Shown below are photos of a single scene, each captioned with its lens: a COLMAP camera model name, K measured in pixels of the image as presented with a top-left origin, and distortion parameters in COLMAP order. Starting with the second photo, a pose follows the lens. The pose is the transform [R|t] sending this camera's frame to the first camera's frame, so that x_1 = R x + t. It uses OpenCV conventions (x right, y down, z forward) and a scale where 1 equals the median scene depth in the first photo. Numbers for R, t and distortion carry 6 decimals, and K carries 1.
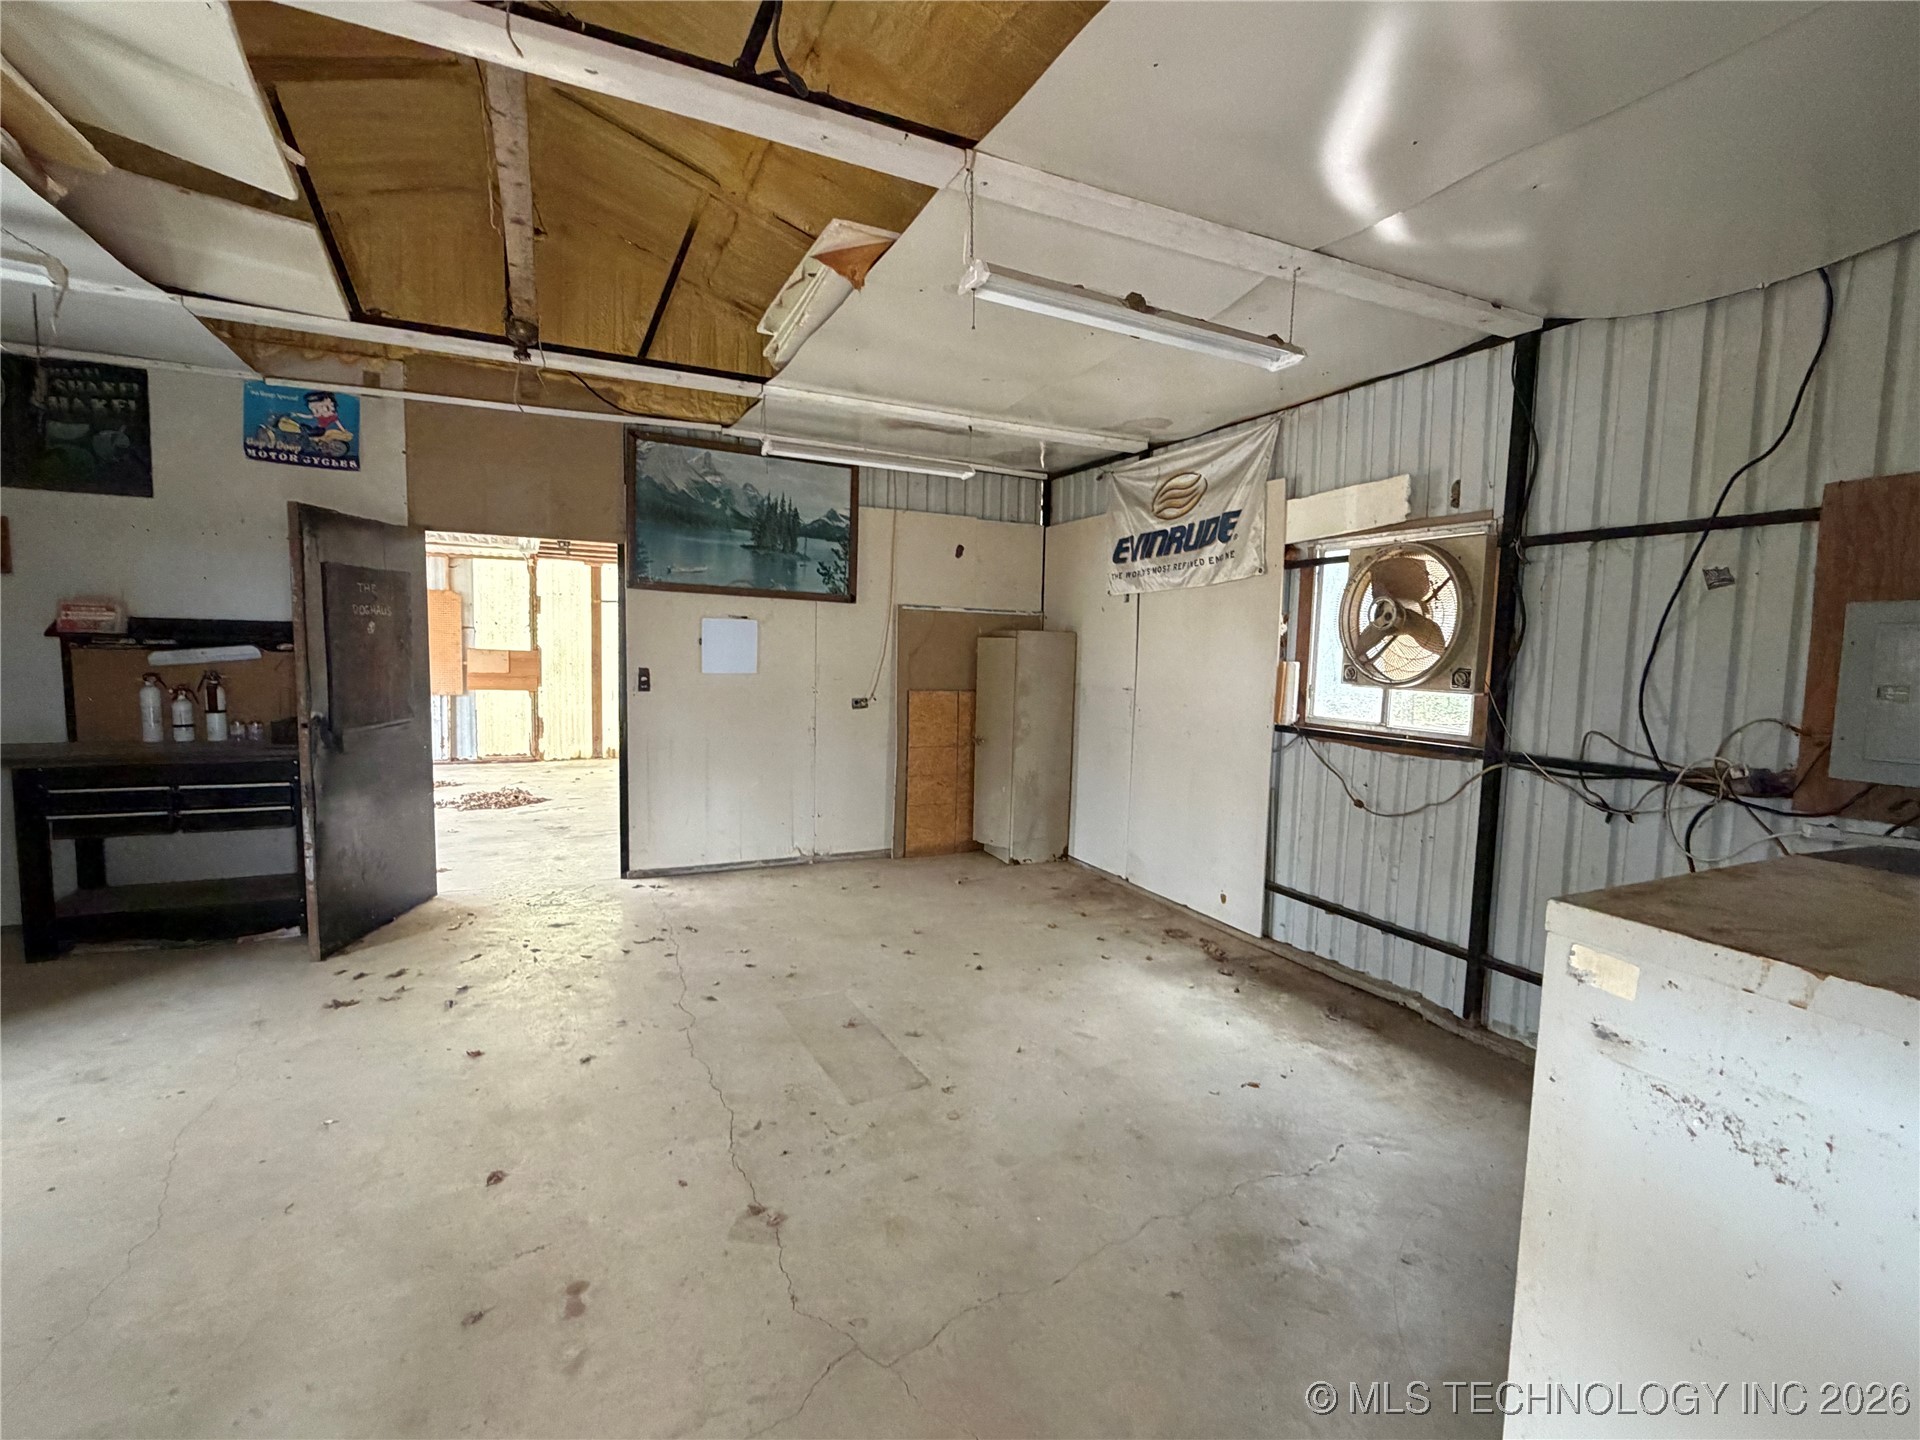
lens RADIAL K [[881.1, 0, 961.7], [0, 881.1, 724.3], [0, 0, 1]] dist [0.001232, -0.000586]
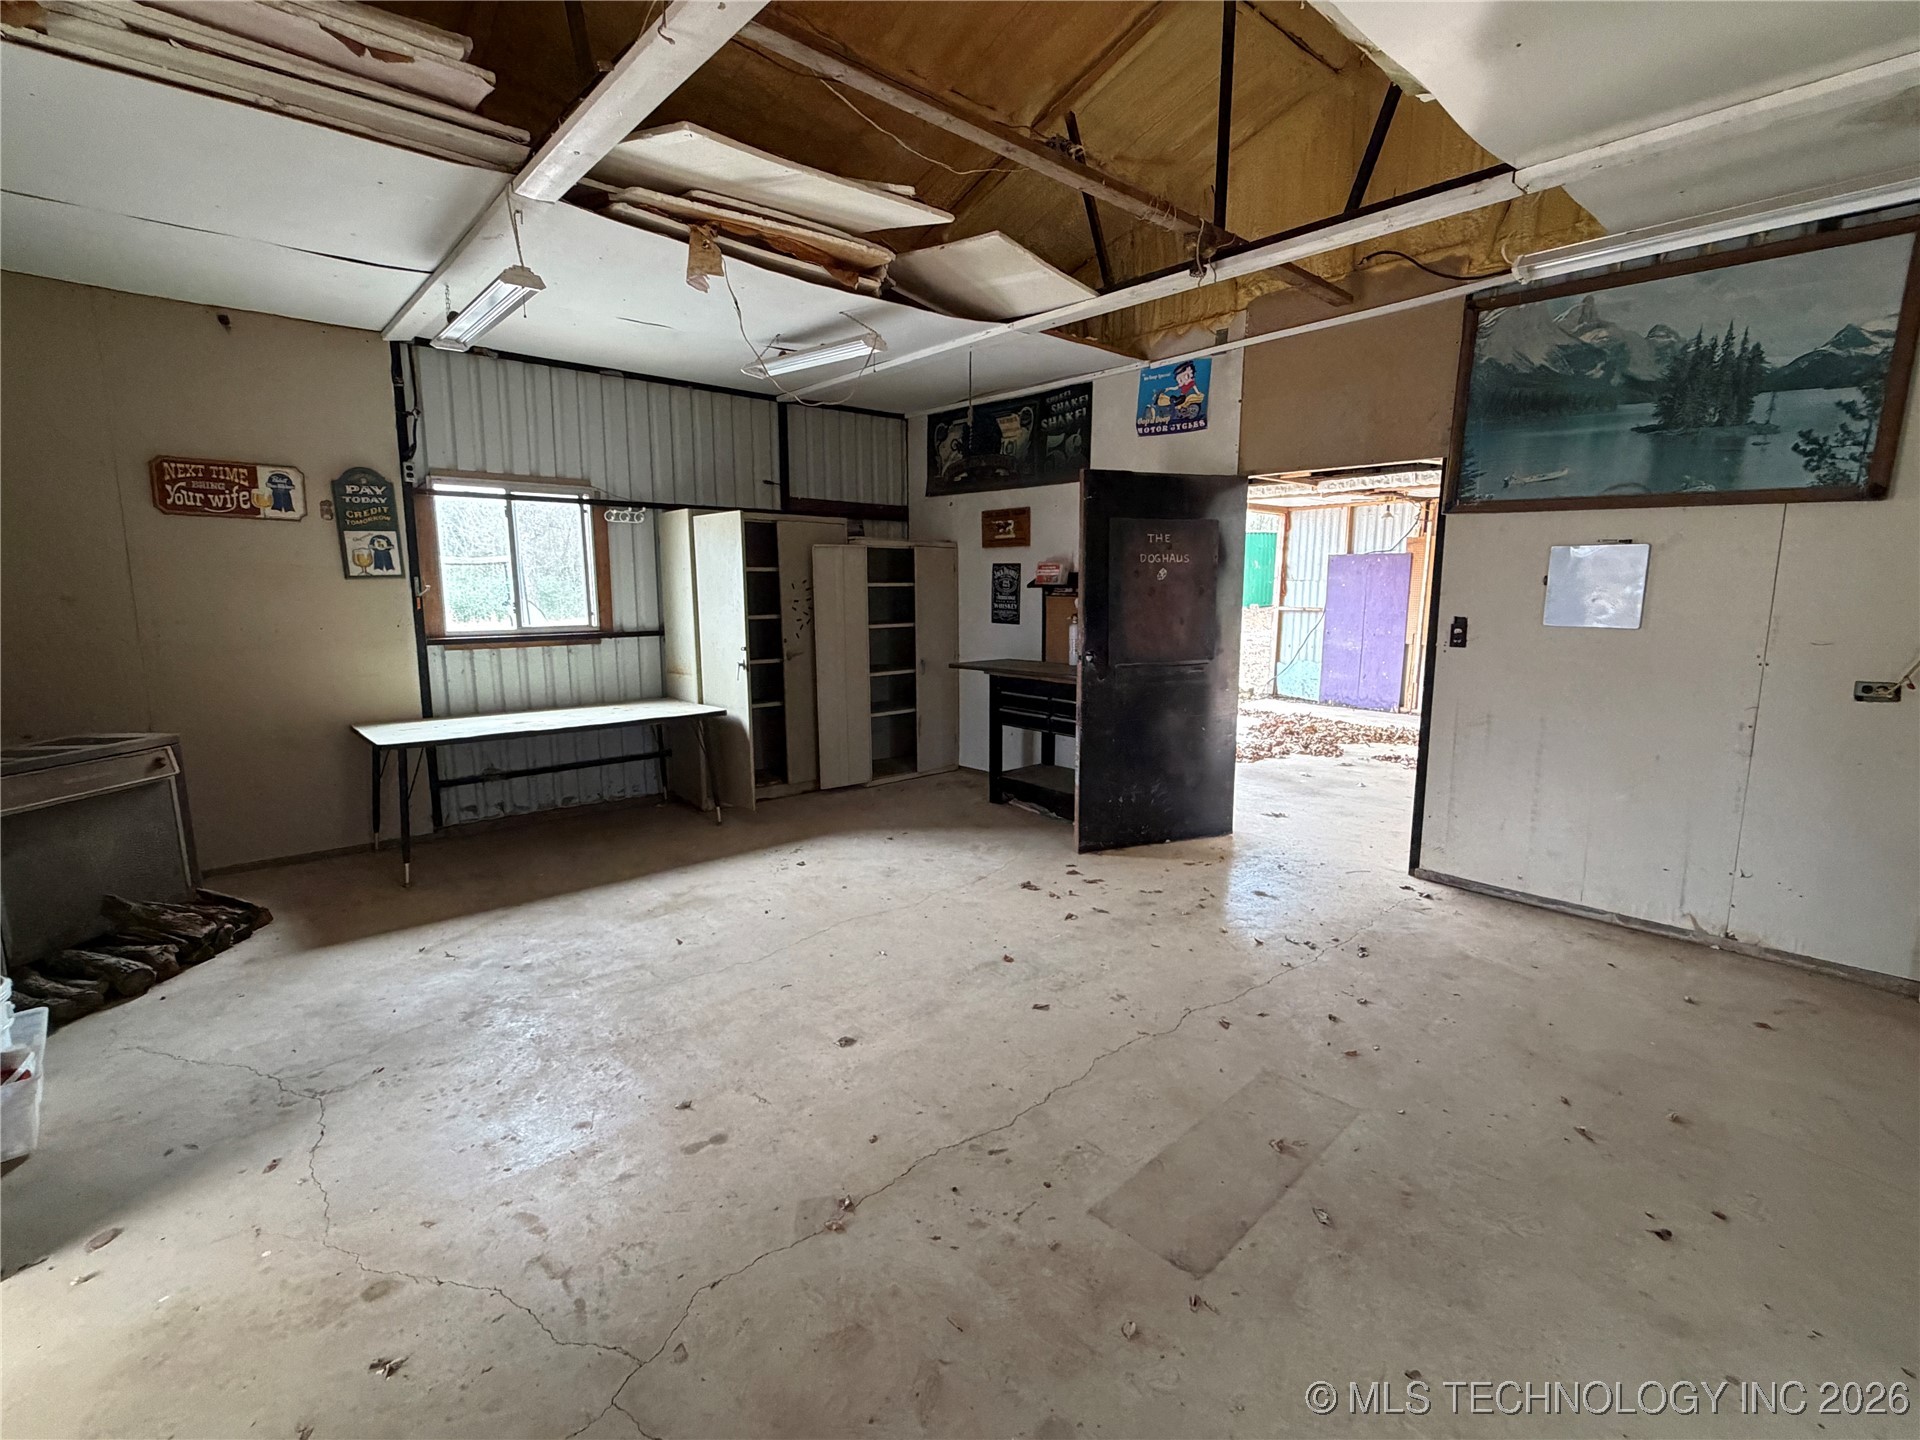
lens RADIAL K [[881.1, 0, 969.2], [0, 881.1, 725.3], [0, 0, 1]] dist [0.001232, -0.000586]
pose [[0.279450, 0.129856, -0.951339, 0.293853], [-0.080511, 0.990492, 0.111550, -0.023413], [0.956779, 0.045420, 0.287248, 0.410333]]
